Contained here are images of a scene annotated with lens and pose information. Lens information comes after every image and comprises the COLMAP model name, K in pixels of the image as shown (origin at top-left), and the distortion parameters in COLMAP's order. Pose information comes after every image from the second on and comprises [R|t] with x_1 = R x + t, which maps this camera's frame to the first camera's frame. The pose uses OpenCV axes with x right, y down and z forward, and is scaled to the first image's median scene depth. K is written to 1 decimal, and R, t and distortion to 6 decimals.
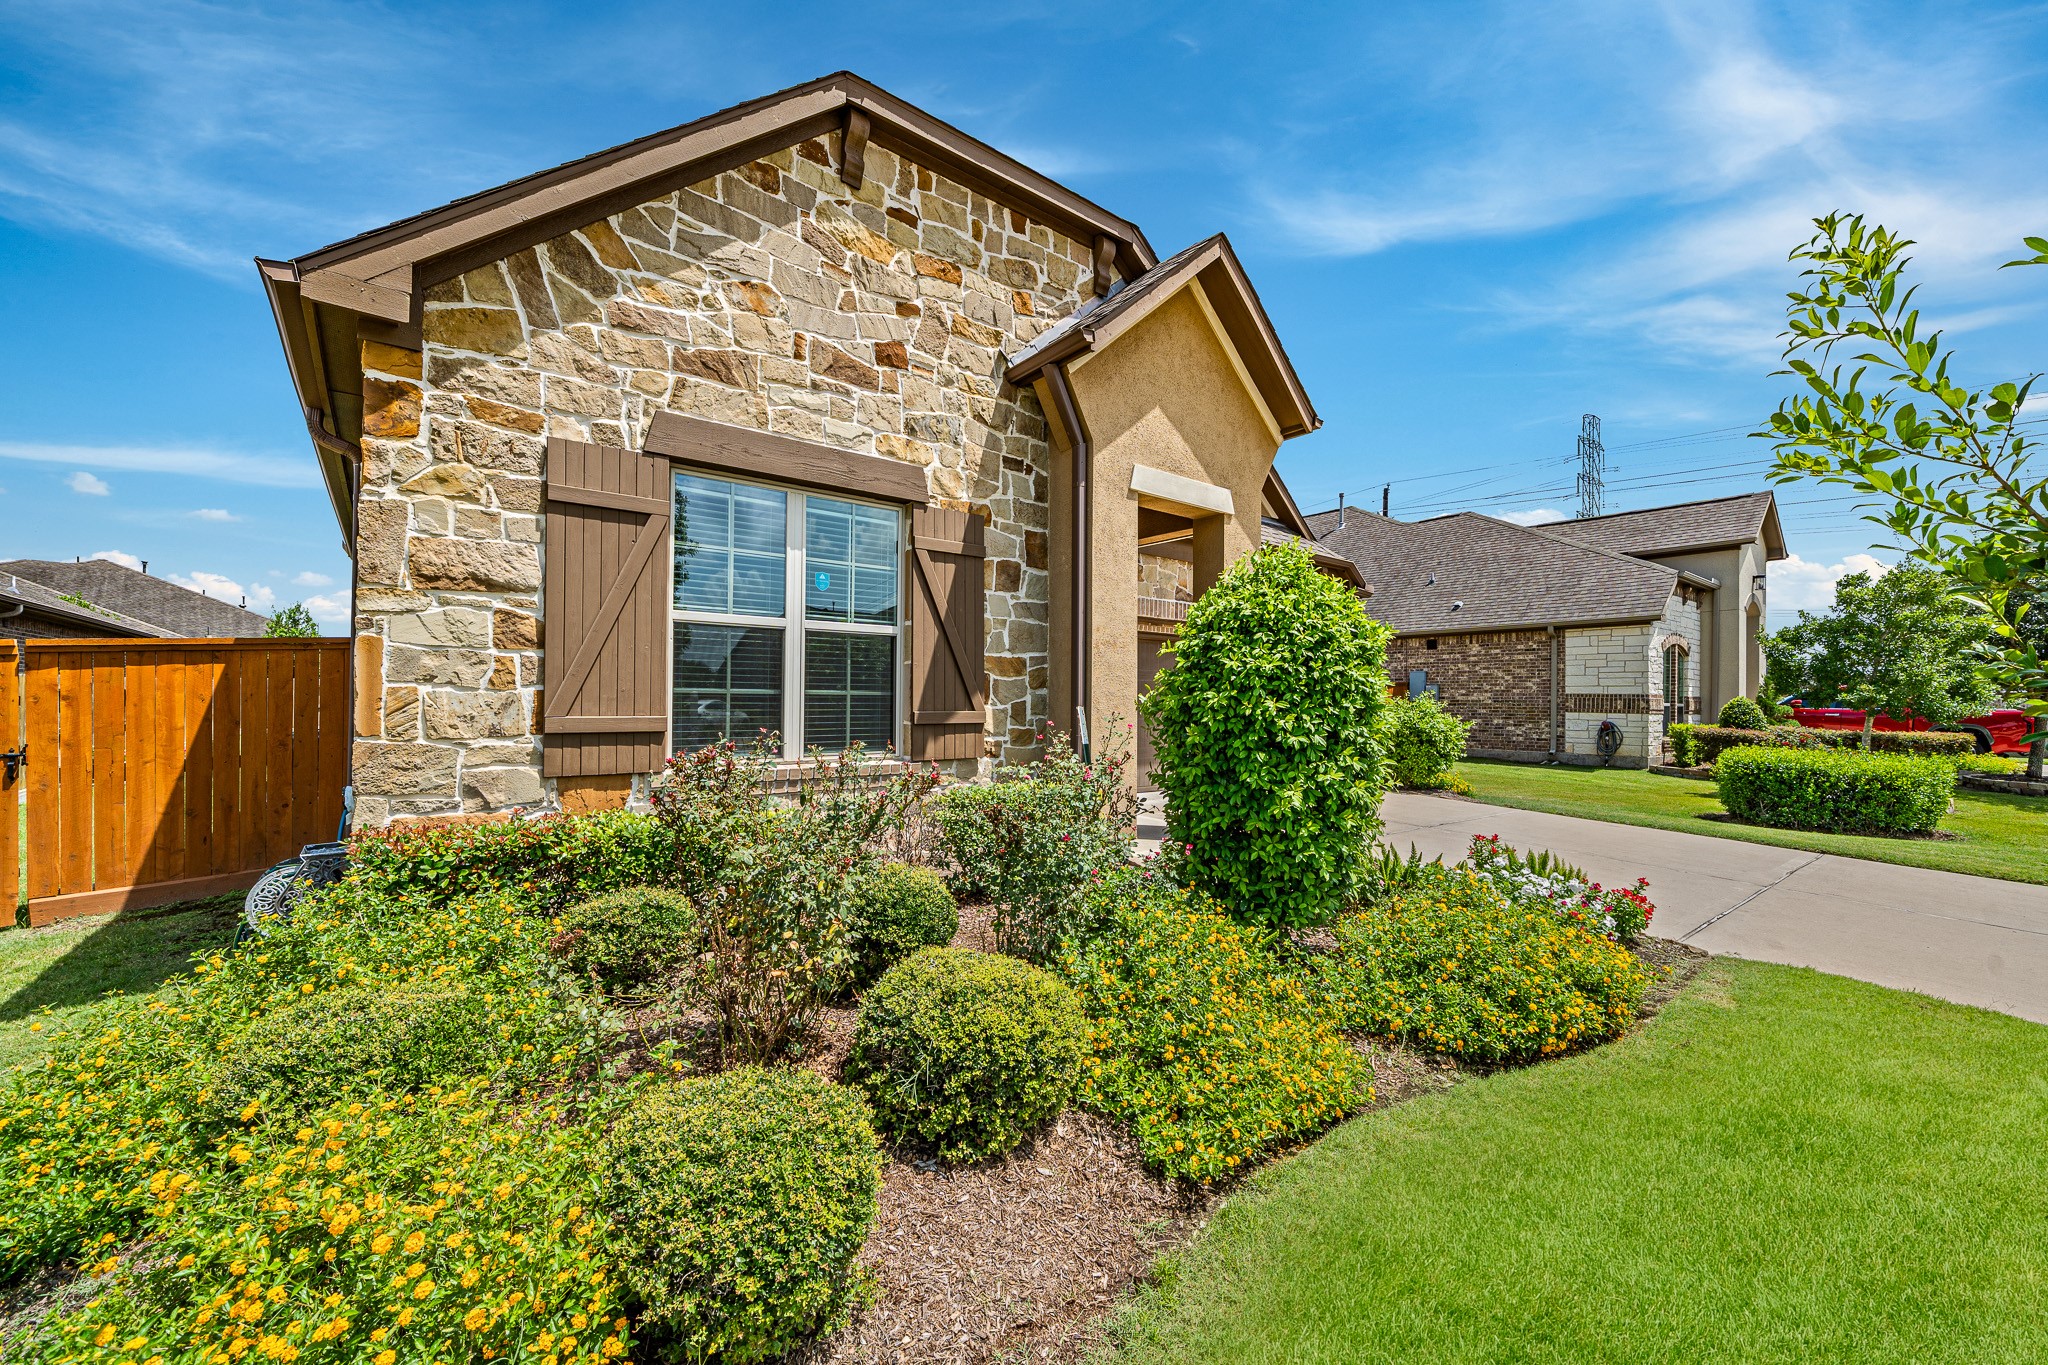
lens RADIAL K [[814.1, 0, 1031.2], [0, 814.1, 689.7], [0, 0, 1]] dist [0.001874, -0.000118]
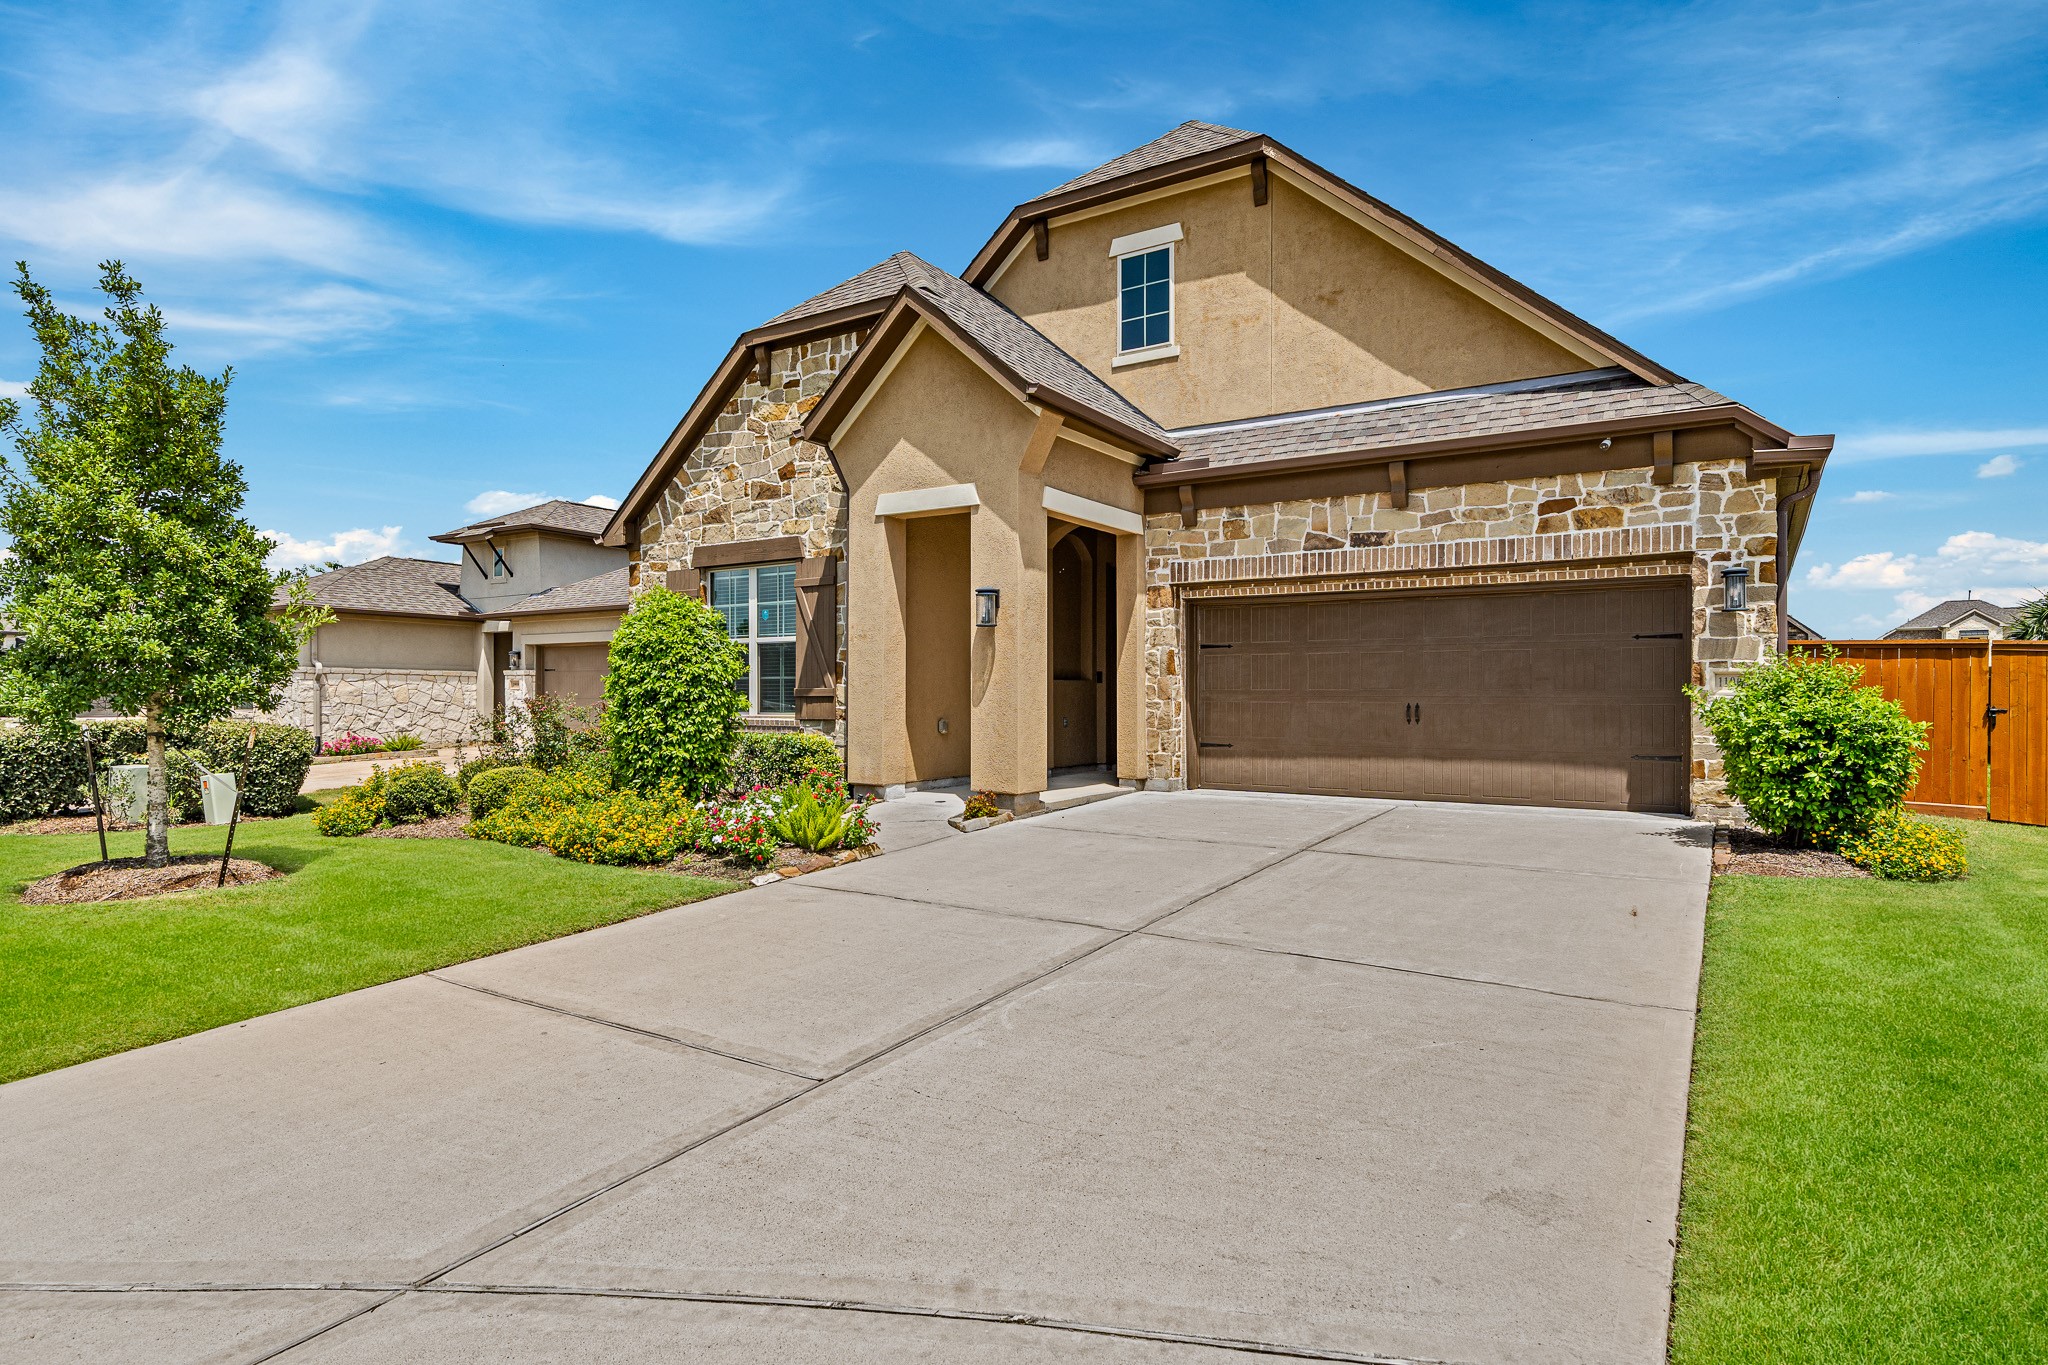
lens RADIAL K [[1098.7, 0, 1010.5], [0, 1098.7, 685.8], [0, 0, 1]] dist [0.002475, 0.001048]
pose [[0.302057, -0.017266, -0.953134, 2.115704], [0.015935, 0.999788, -0.013061, 0.058215], [0.953157, -0.011243, 0.302268, 0.769018]]
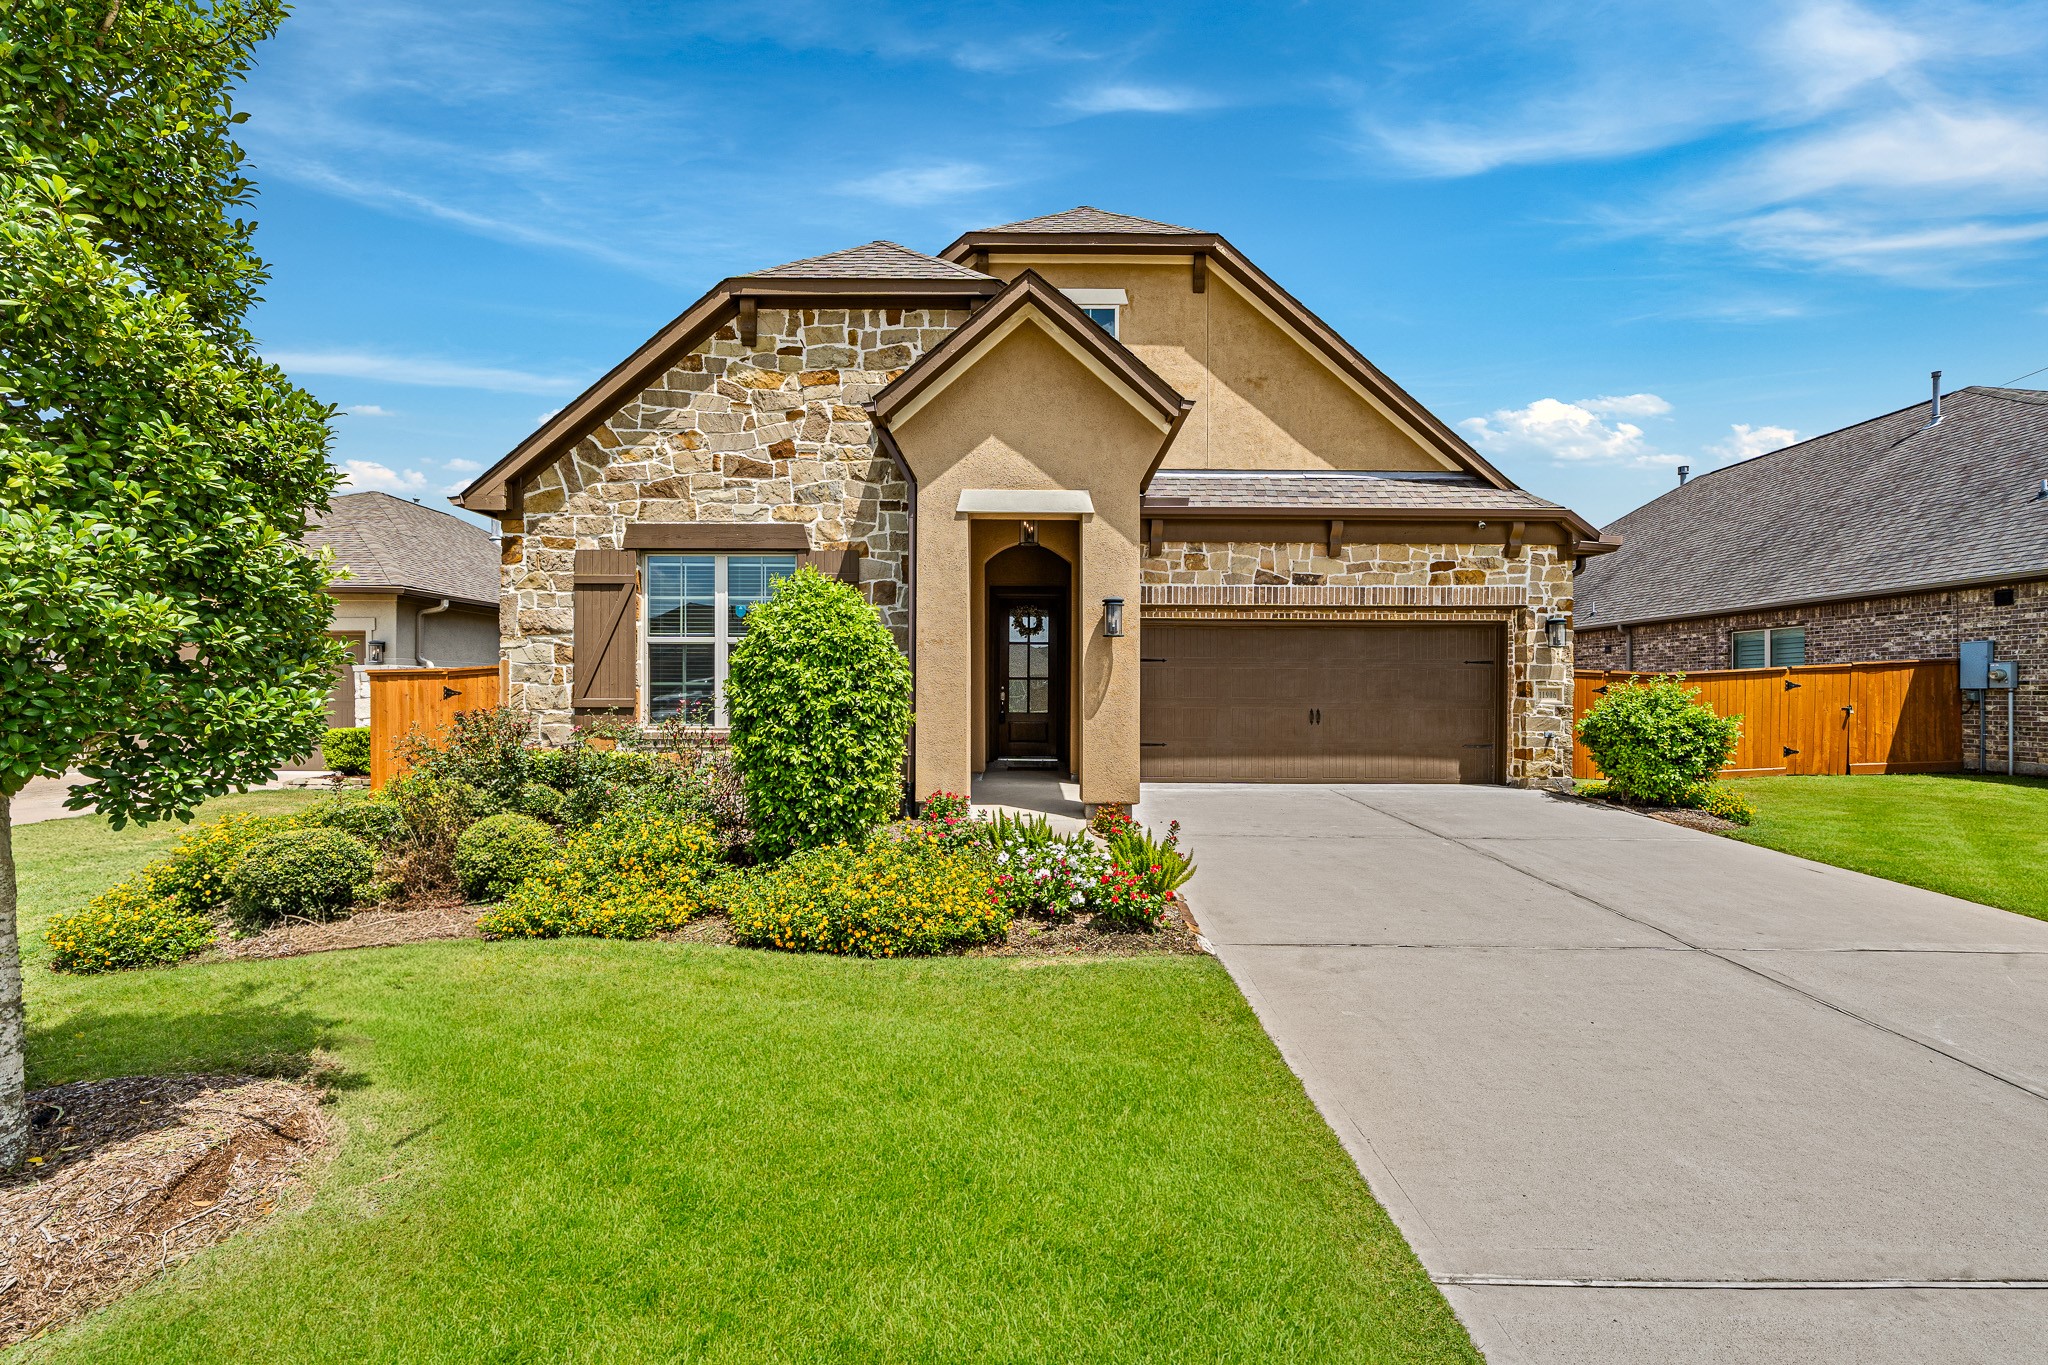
lens RADIAL K [[814.1, 0, 1026.4], [0, 814.1, 688.9], [0, 0, 1]] dist [0.001874, -0.000118]
pose [[0.778960, -0.010008, -0.626994, 1.089931], [0.013137, 0.999914, 0.000361, 0.018529], [0.626936, -0.008518, 0.779024, 0.143868]]
